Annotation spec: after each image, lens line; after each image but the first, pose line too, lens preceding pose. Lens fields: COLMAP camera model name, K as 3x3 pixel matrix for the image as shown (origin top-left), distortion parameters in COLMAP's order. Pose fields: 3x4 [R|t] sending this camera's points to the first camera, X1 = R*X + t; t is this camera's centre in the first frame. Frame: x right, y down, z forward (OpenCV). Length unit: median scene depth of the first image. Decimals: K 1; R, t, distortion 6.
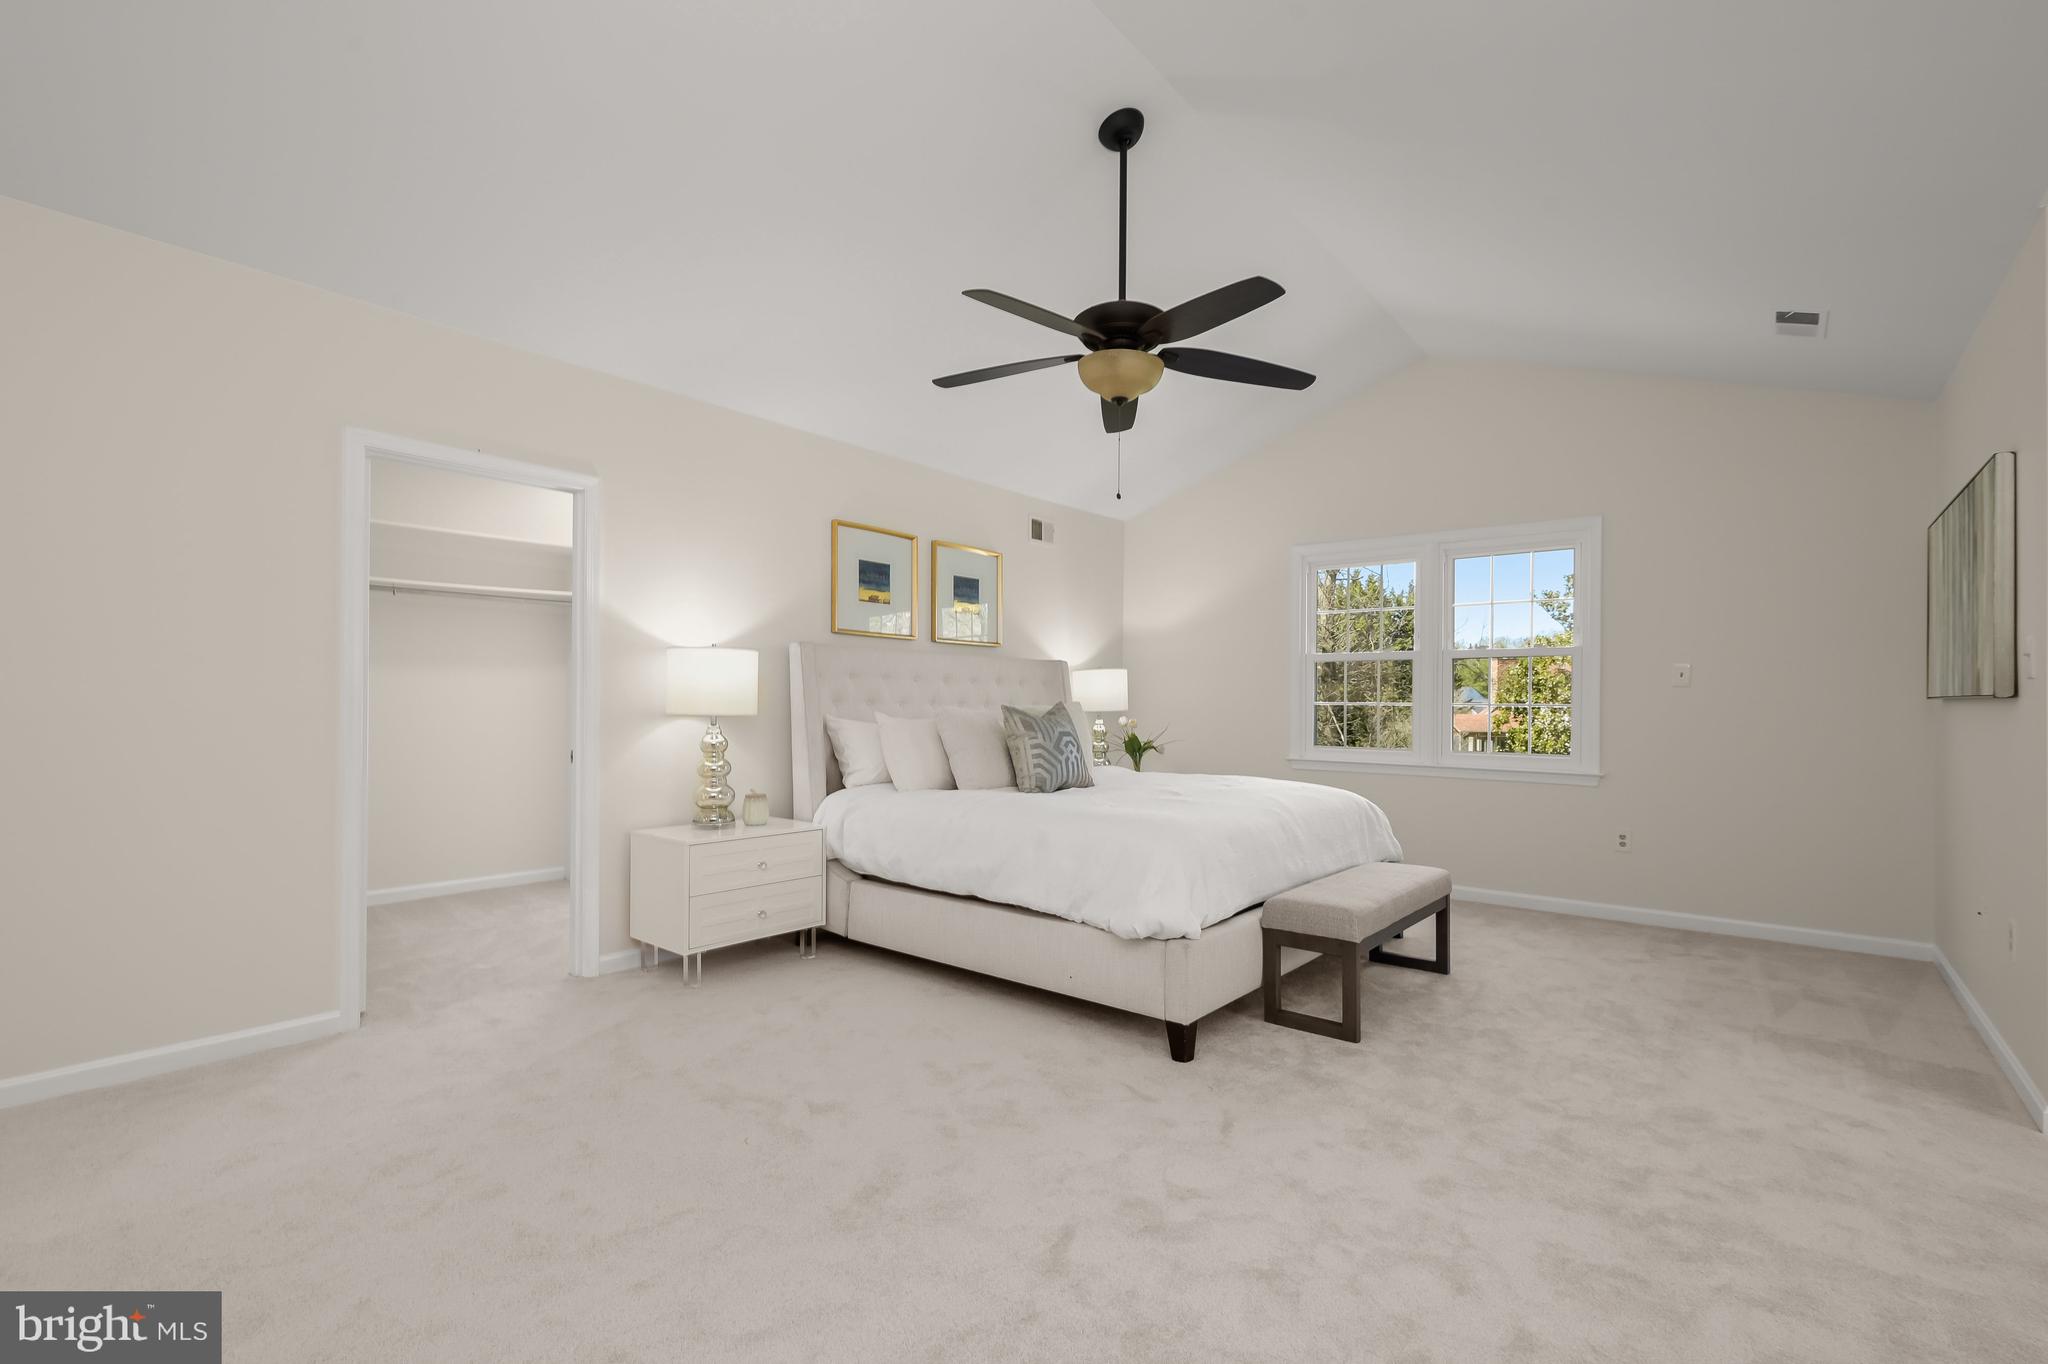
lens RADIAL K [[921.1, 0, 1065.1], [0, 921.1, 698.1], [0, 0, 1]] dist [-0.000030, 0.000641]
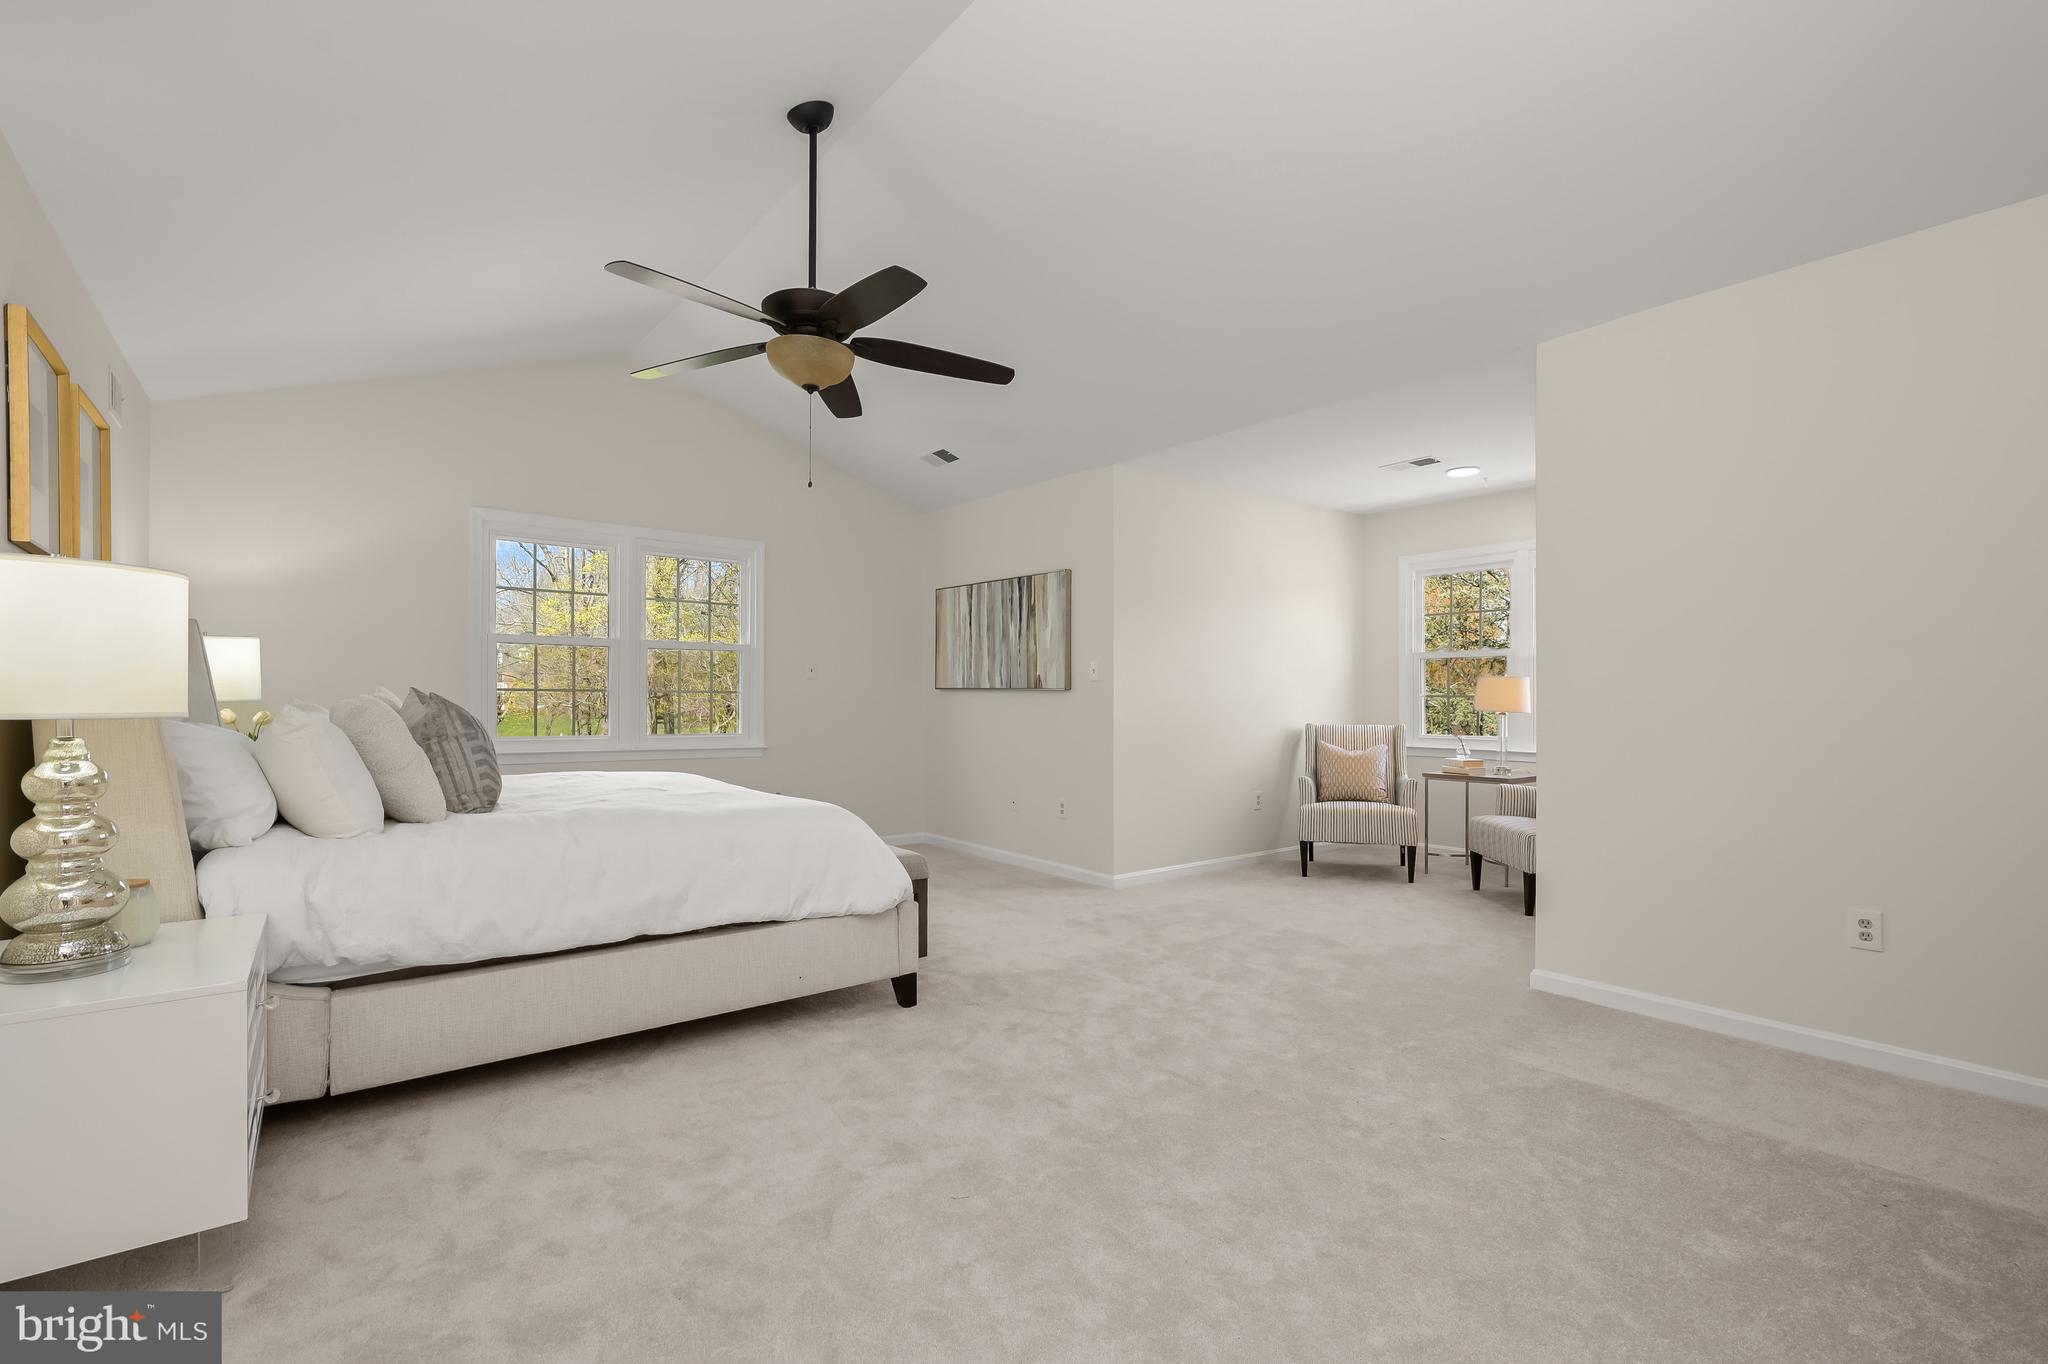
lens RADIAL K [[921.1, 0, 1024.4], [0, 921.1, 691.1], [0, 0, 1]] dist [-0.000030, 0.000641]
pose [[0.226980, 0.001122, 0.973899, -1.019331], [-0.013840, 0.999902, 0.002073, -0.003243], [-0.973801, -0.013949, 0.226973, 0.640745]]
